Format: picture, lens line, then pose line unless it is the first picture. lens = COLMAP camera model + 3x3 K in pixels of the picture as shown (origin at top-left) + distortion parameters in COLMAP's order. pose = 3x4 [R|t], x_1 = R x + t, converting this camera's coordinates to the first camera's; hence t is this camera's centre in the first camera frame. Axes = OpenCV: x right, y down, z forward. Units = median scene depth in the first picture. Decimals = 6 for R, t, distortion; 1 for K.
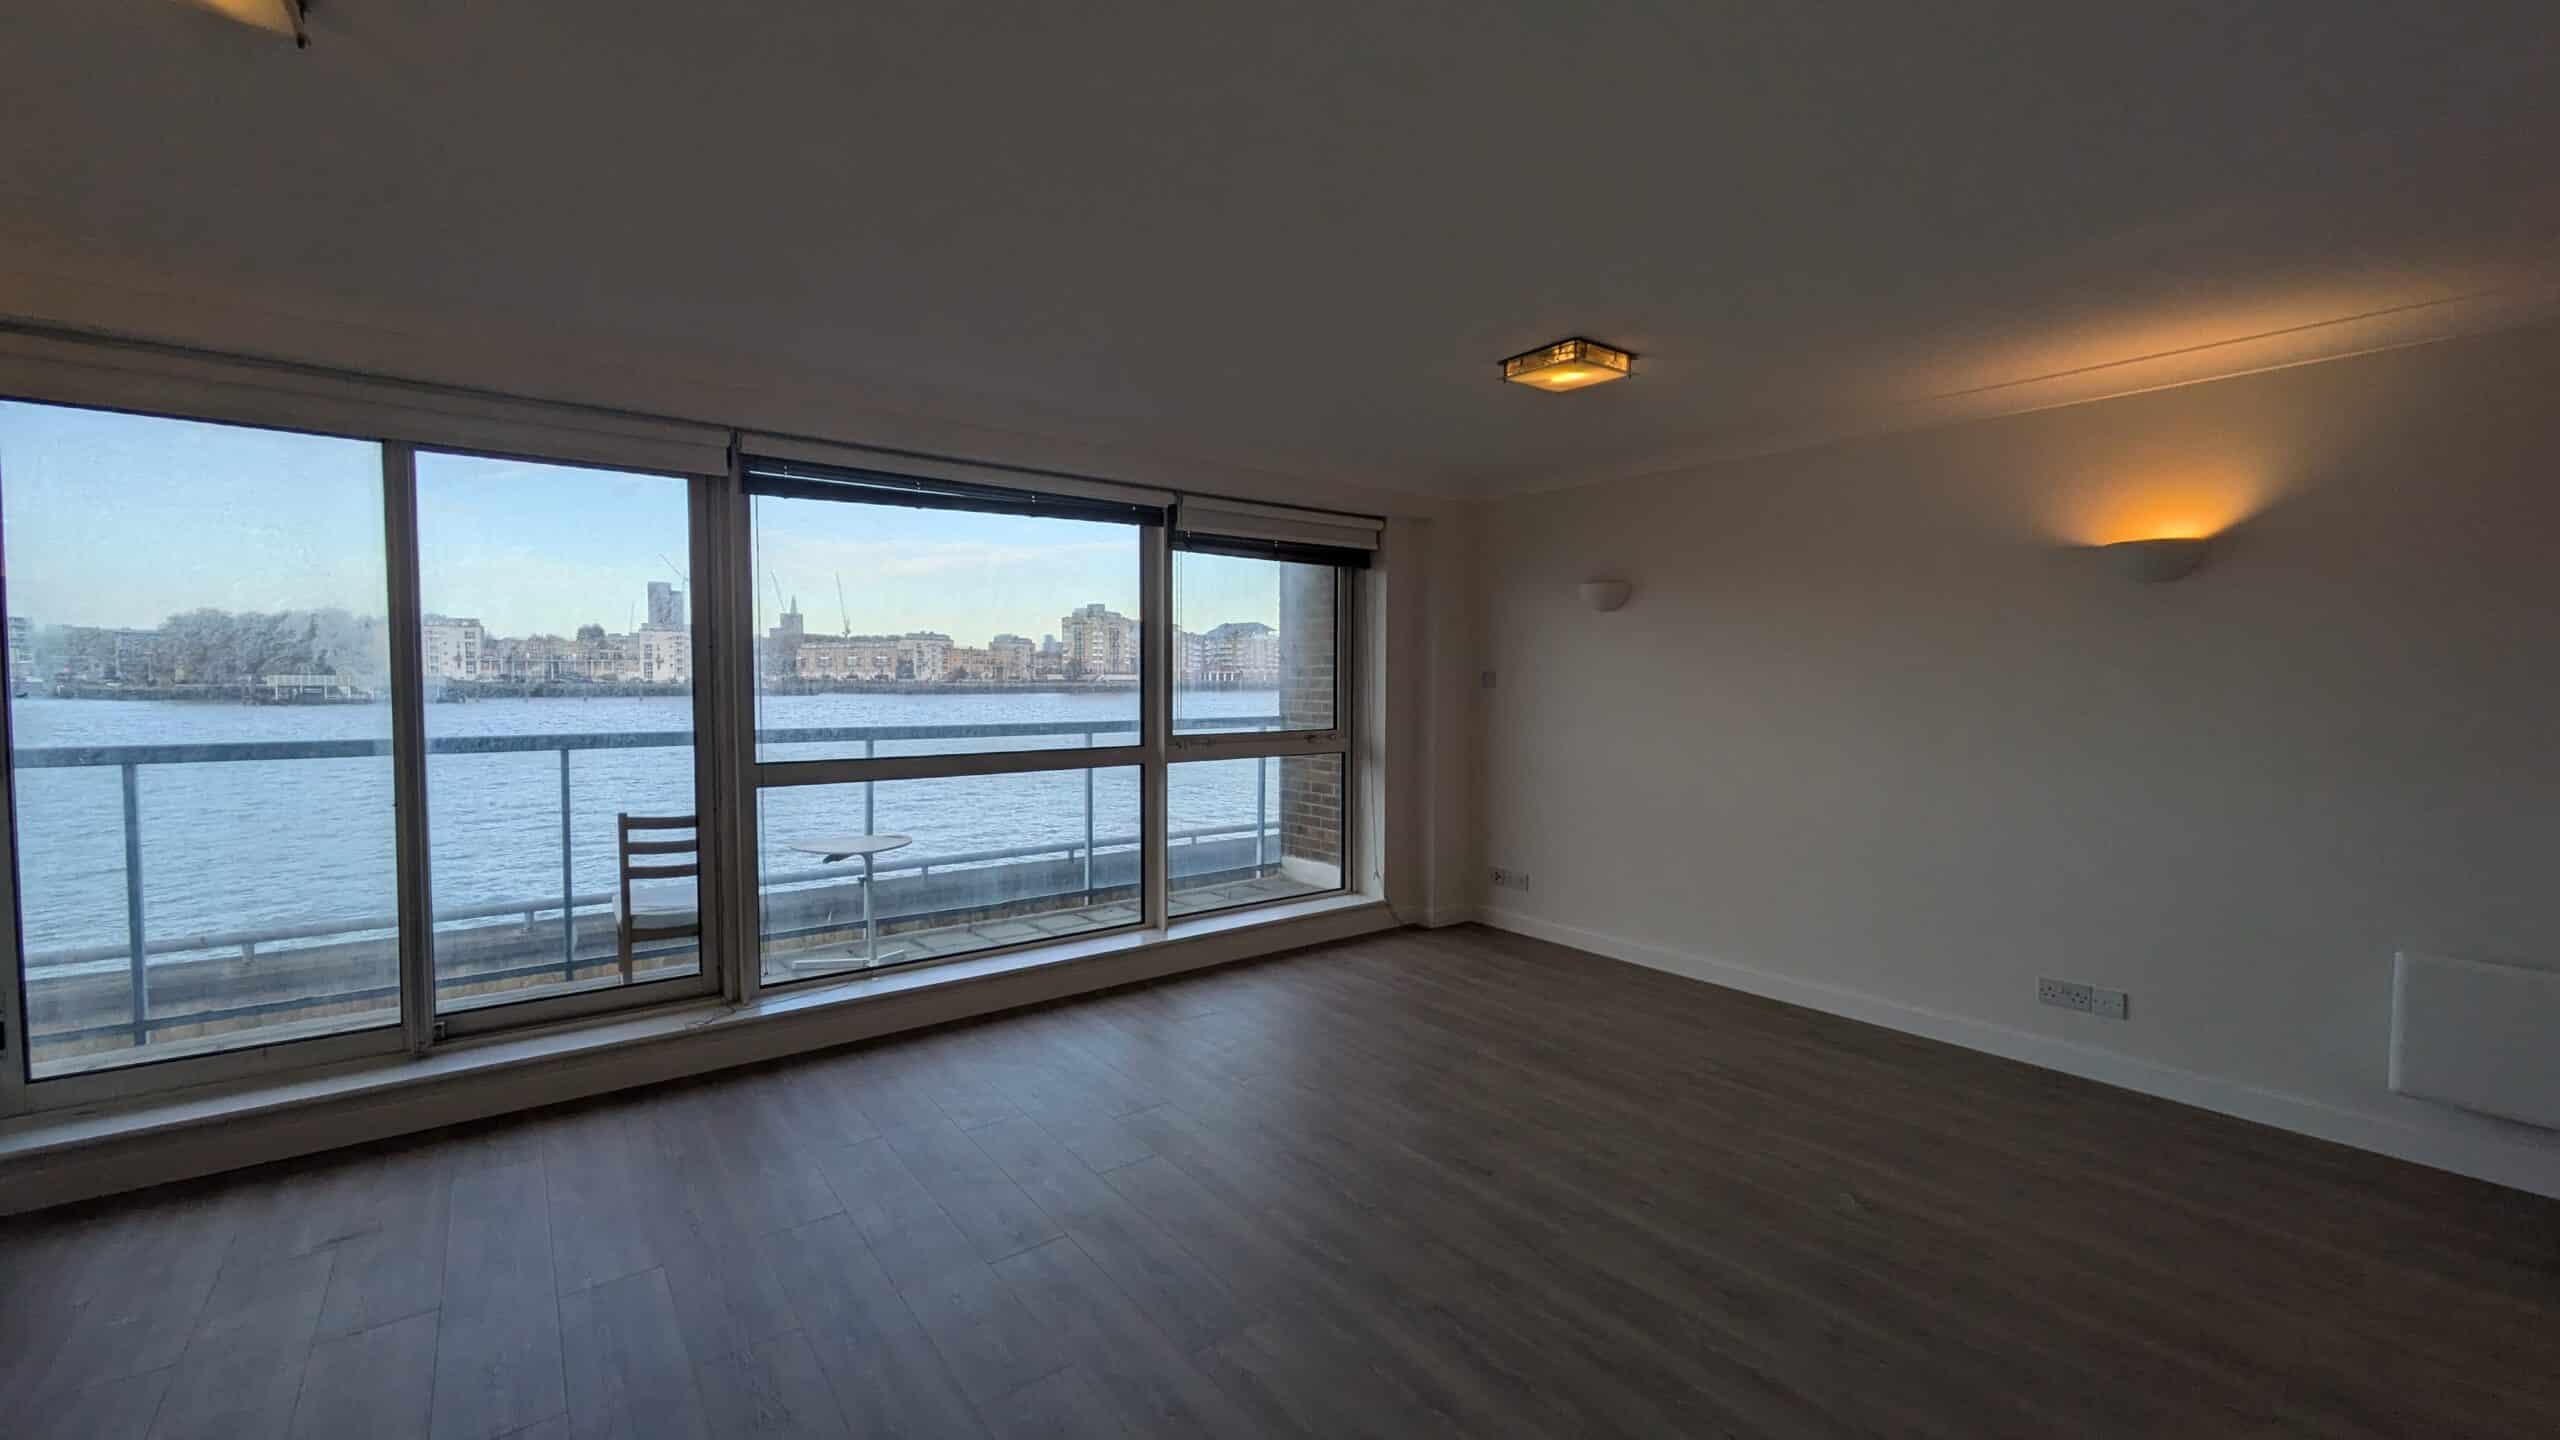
lens RADIAL K [[1010.2, 0, 1272.5], [0, 1010.2, 721.5], [0, 0, 1]] dist [0.002527, 0.000244]
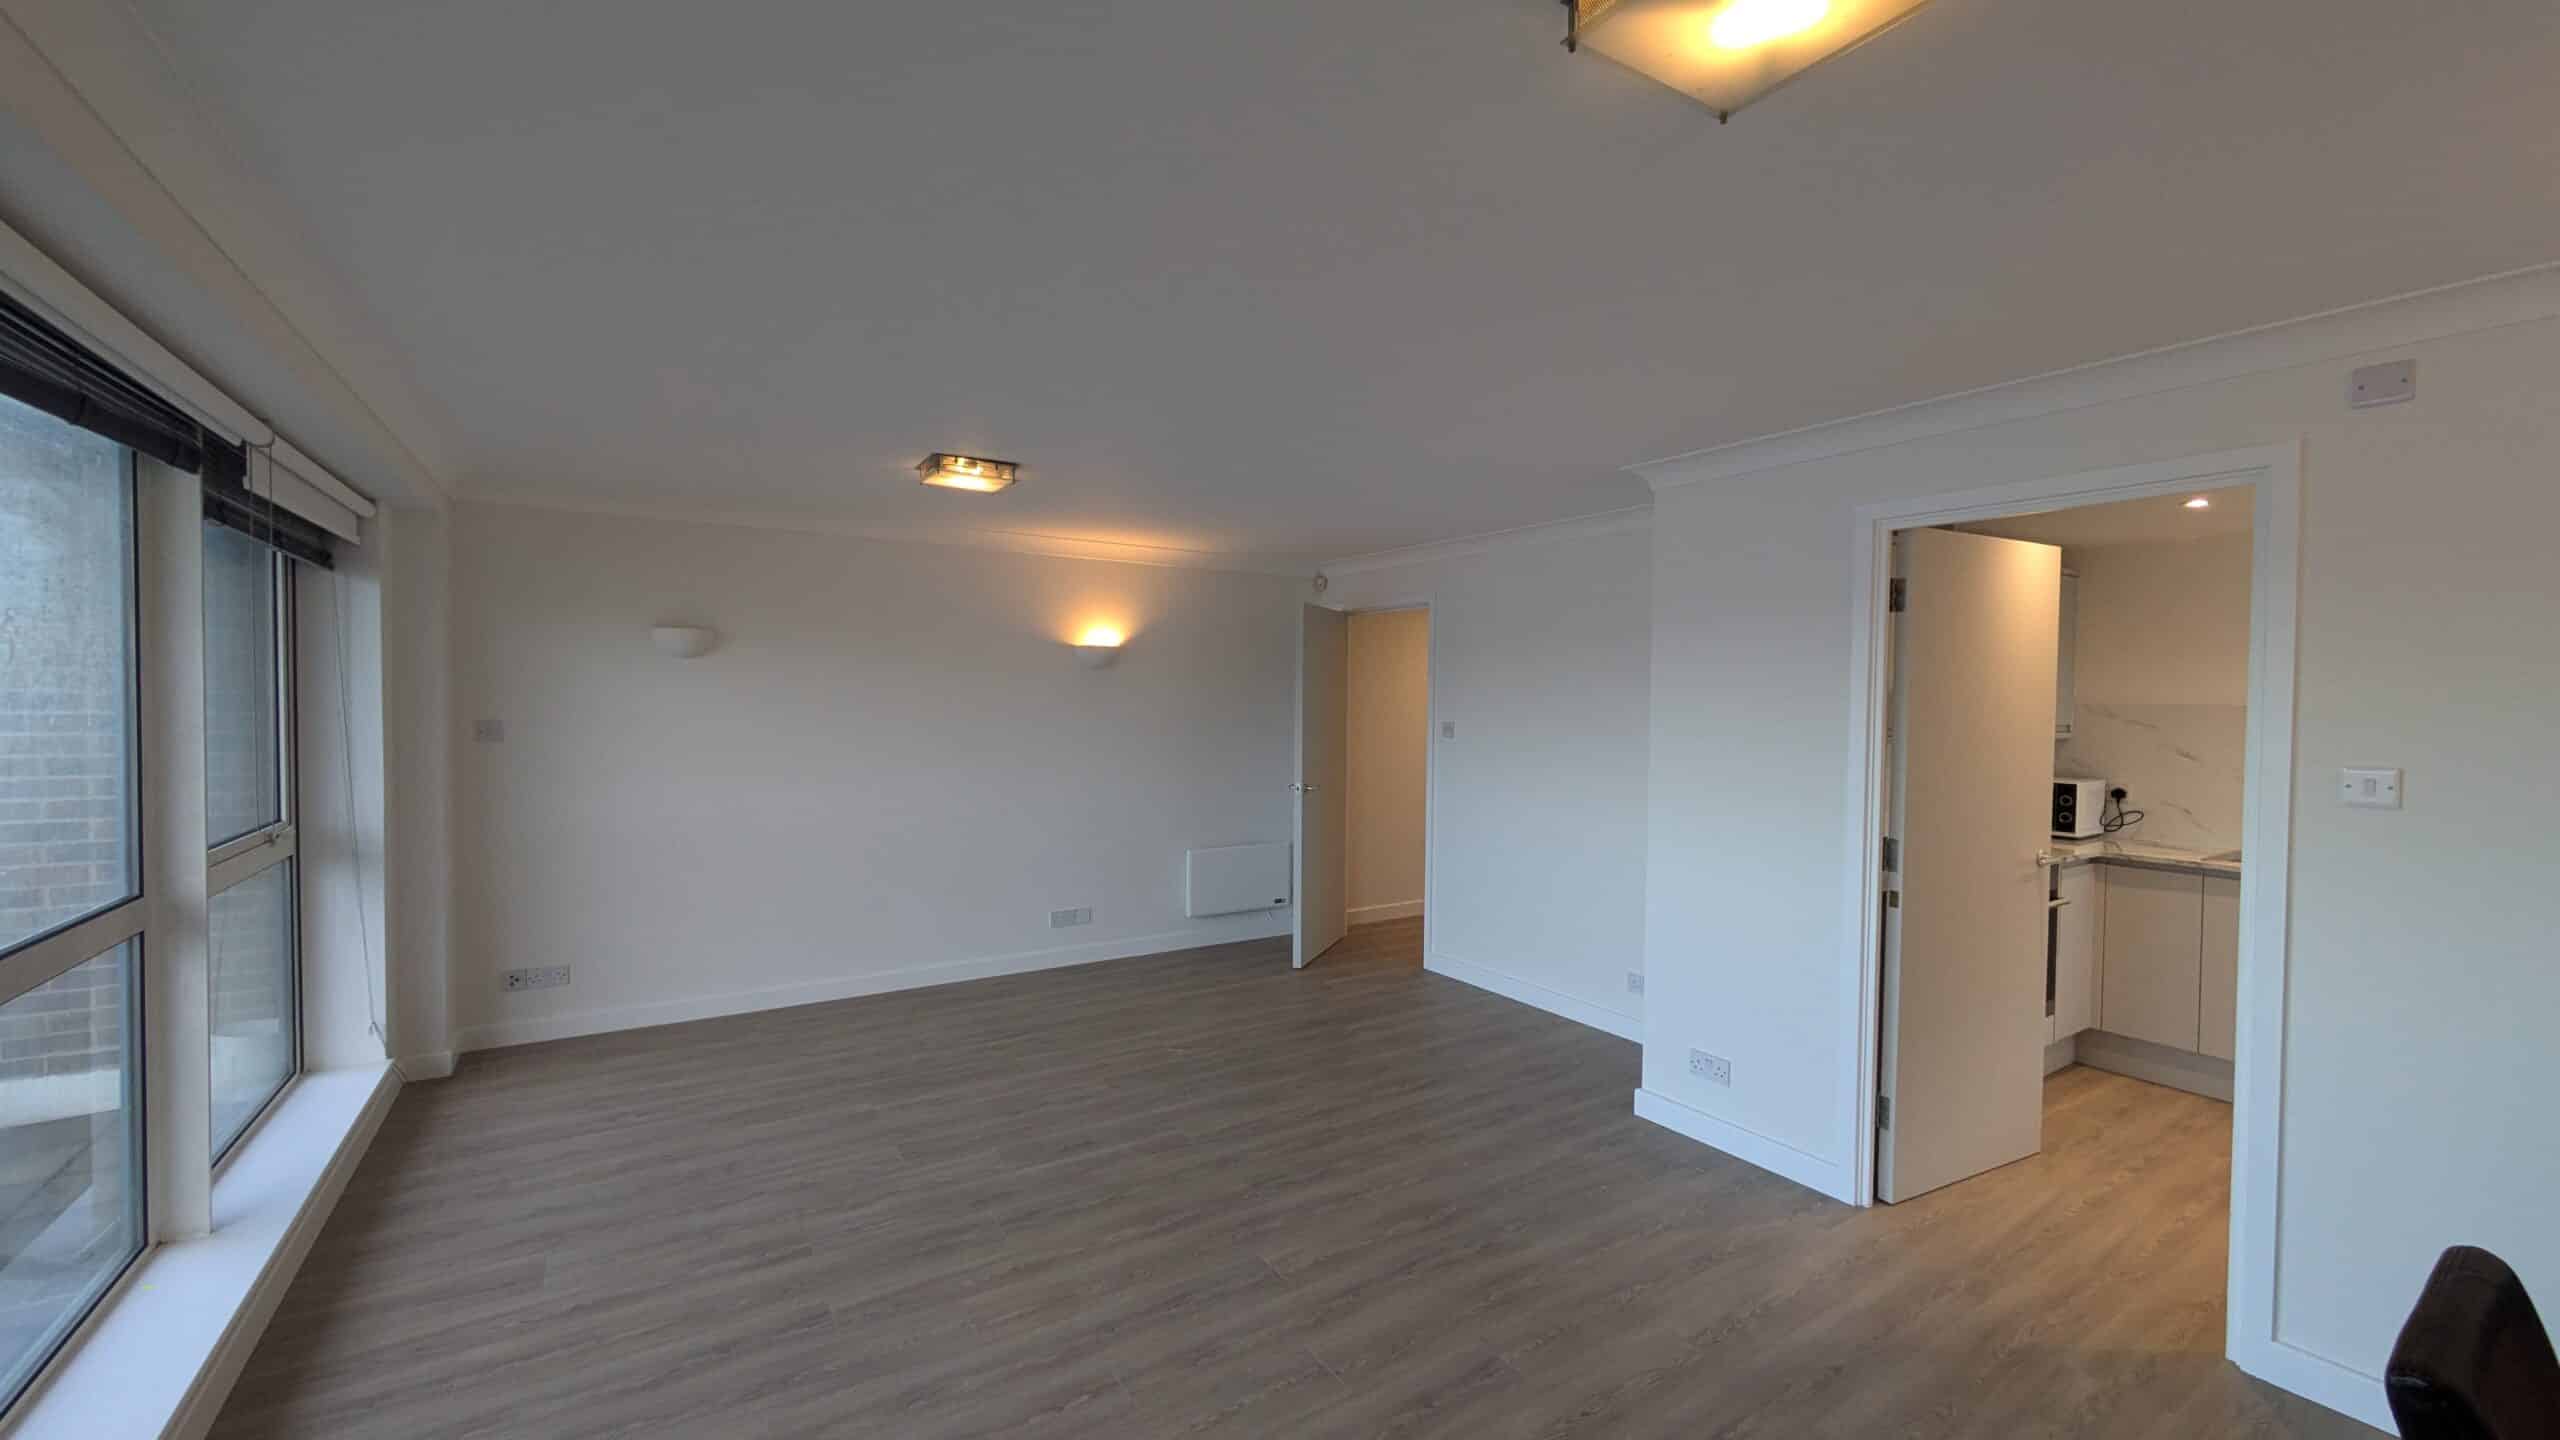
lens RADIAL K [[1010.2, 0, 1272.4], [0, 1010.2, 716.3], [0, 0, 1]] dist [0.002527, 0.000244]
pose [[0.067603, -0.023675, 0.997431, -0.764287], [0.028281, 0.999362, 0.021804, -0.077813], [-0.997311, 0.026734, 0.068229, 0.508743]]
